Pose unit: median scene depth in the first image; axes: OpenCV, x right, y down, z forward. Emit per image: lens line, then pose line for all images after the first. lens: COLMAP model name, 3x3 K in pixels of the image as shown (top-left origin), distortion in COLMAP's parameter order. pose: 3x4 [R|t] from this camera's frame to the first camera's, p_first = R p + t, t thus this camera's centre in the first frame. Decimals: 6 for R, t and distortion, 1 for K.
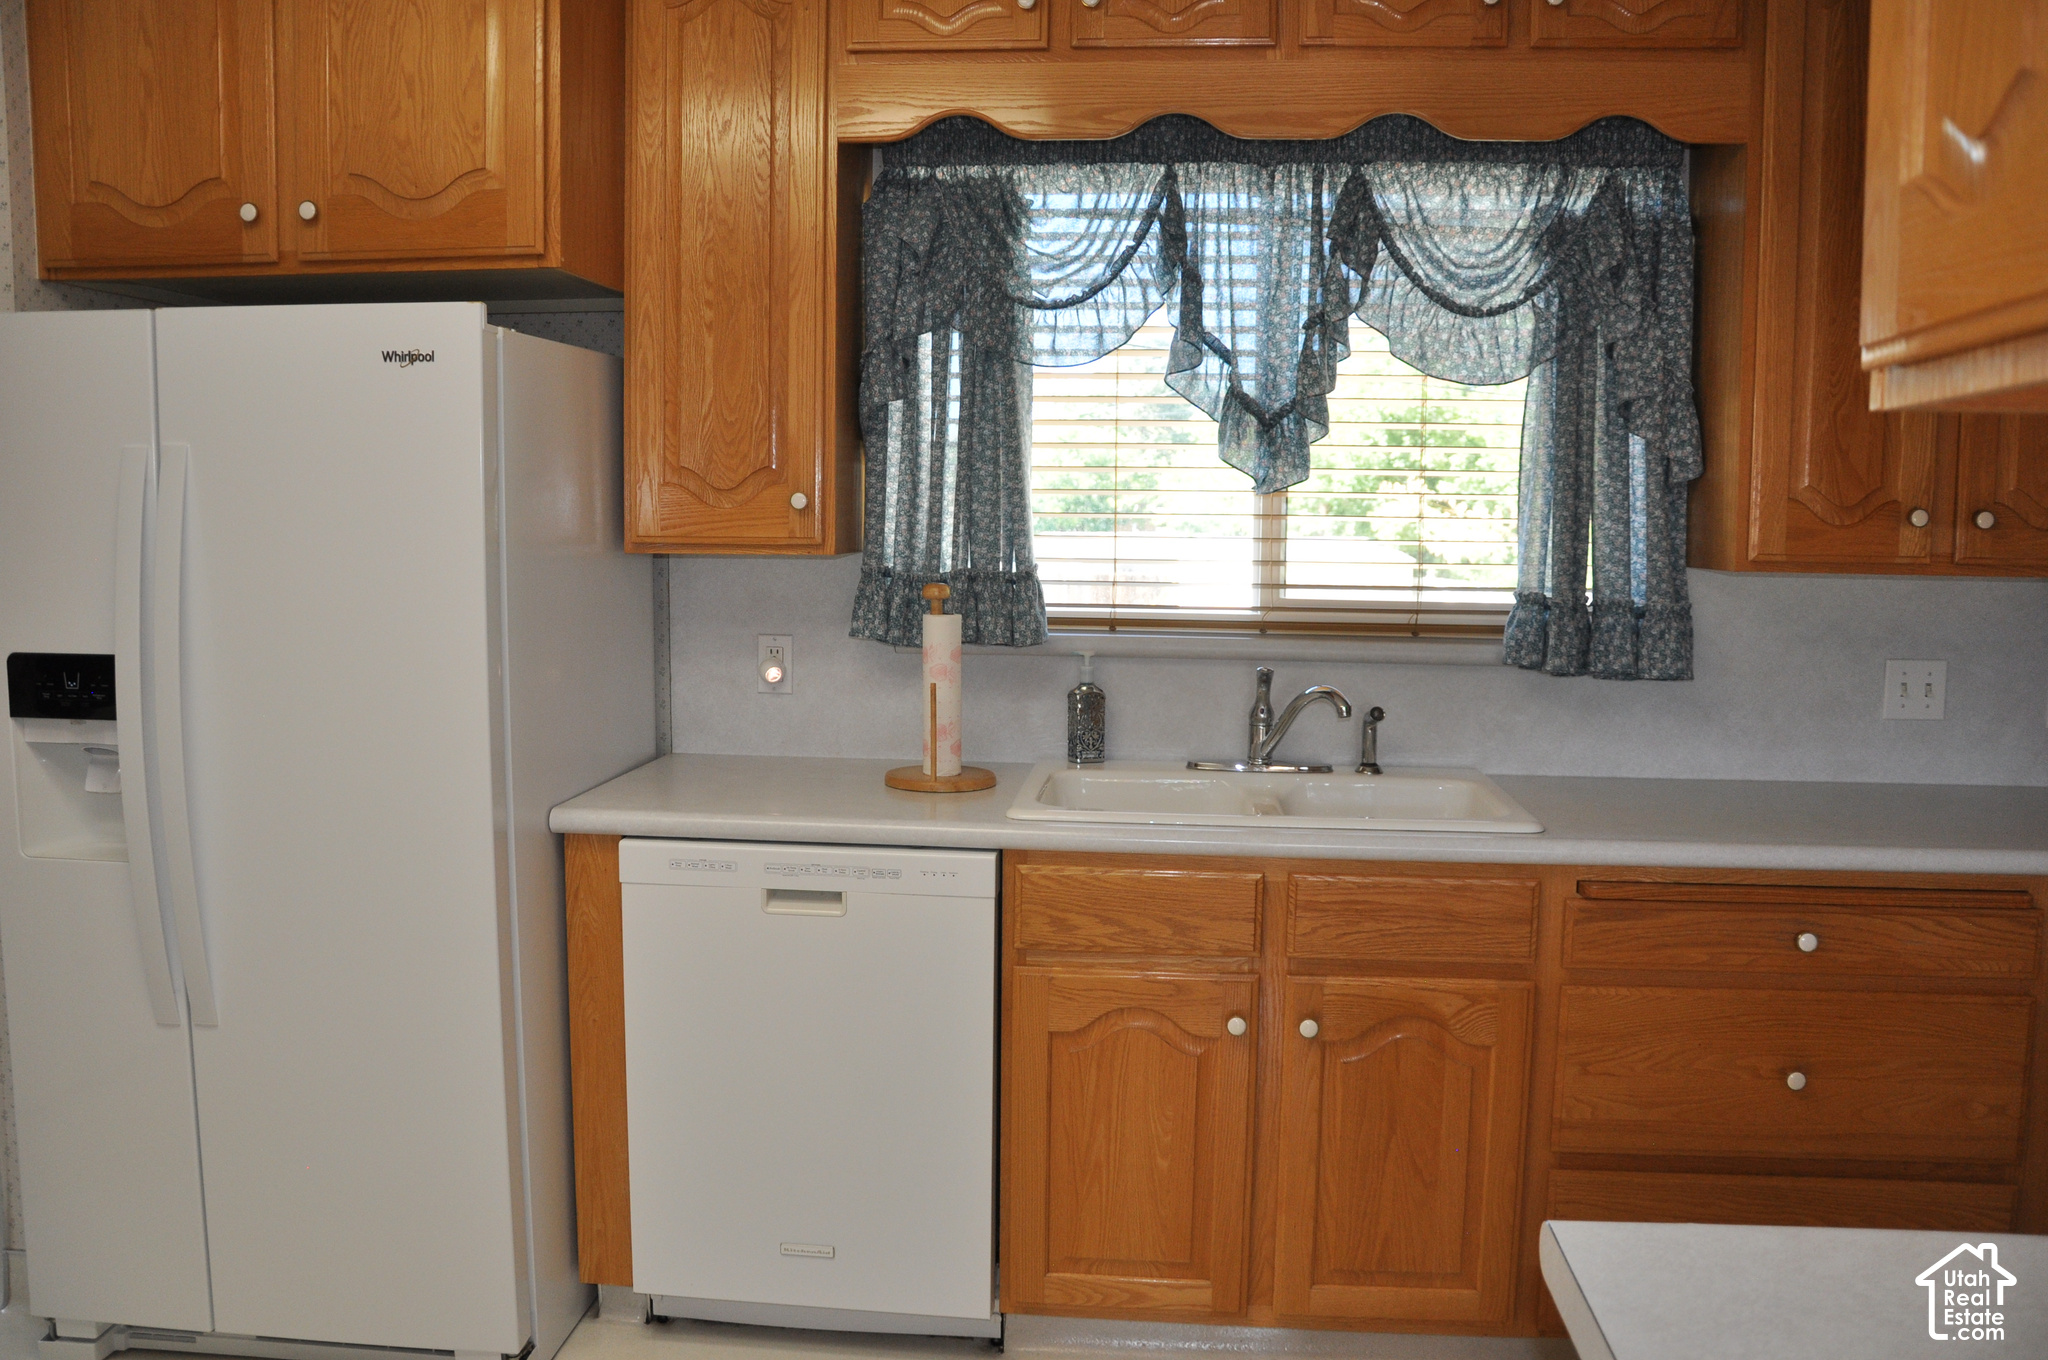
lens RADIAL K [[1590.9, 0, 1024.0], [0, 1590.9, 680.0], [0, 0, 1]] dist [-0.155562, 0.119886]
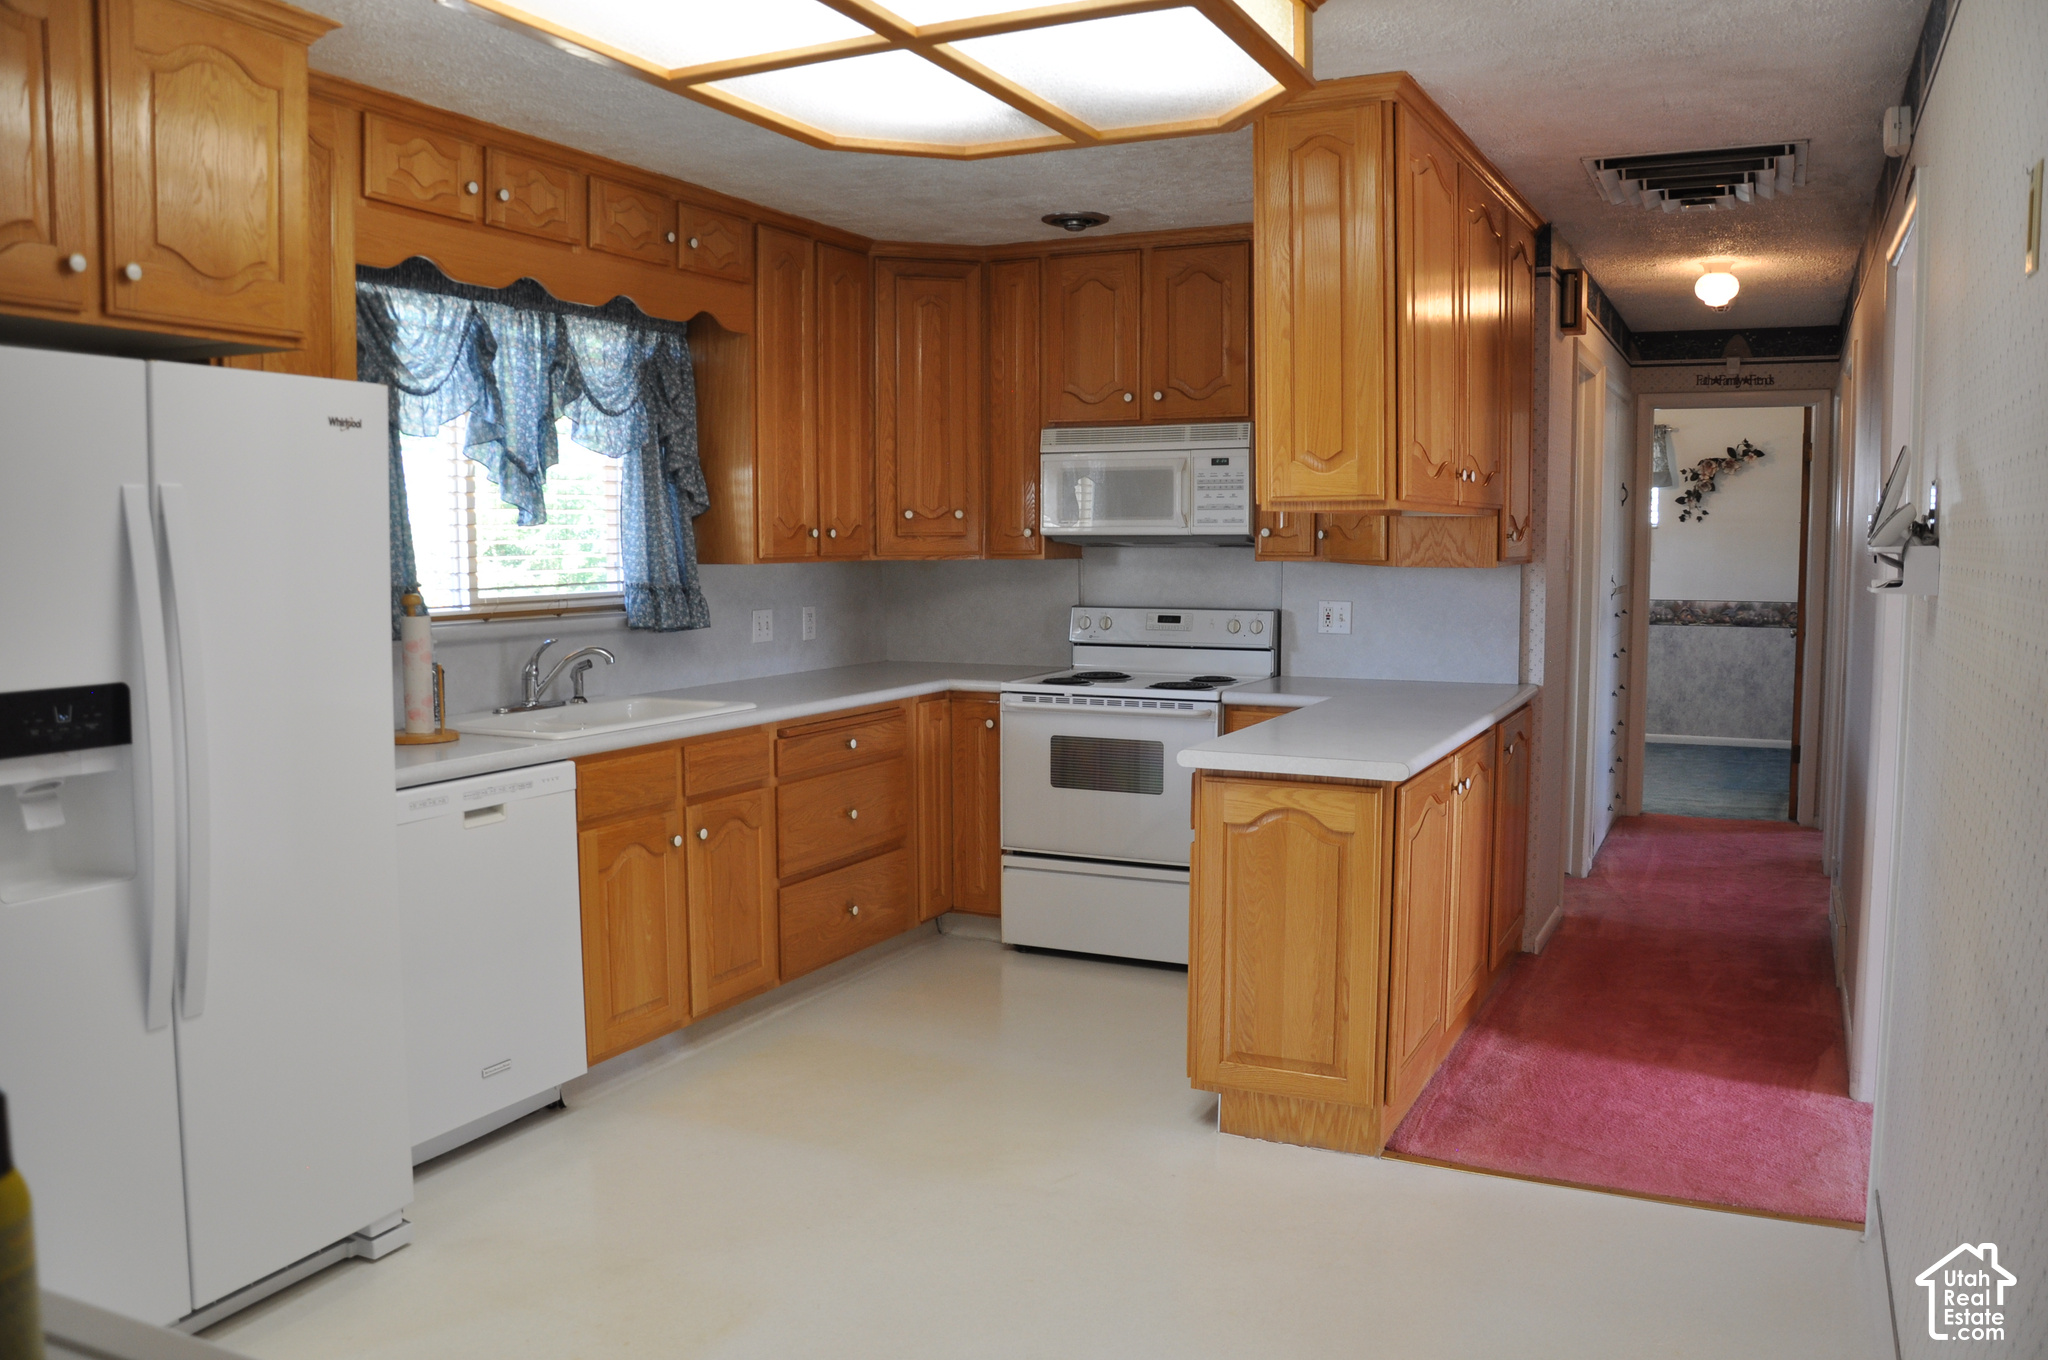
lens RADIAL K [[1590.9, 0, 1024.0], [0, 1590.9, 680.0], [0, 0, 1]] dist [-0.155562, 0.119886]
pose [[0.345051, -0.094116, 0.933853, -1.144897], [0.101492, 0.992867, 0.062563, -0.017471], [-0.933081, 0.073191, 0.352142, 0.038958]]
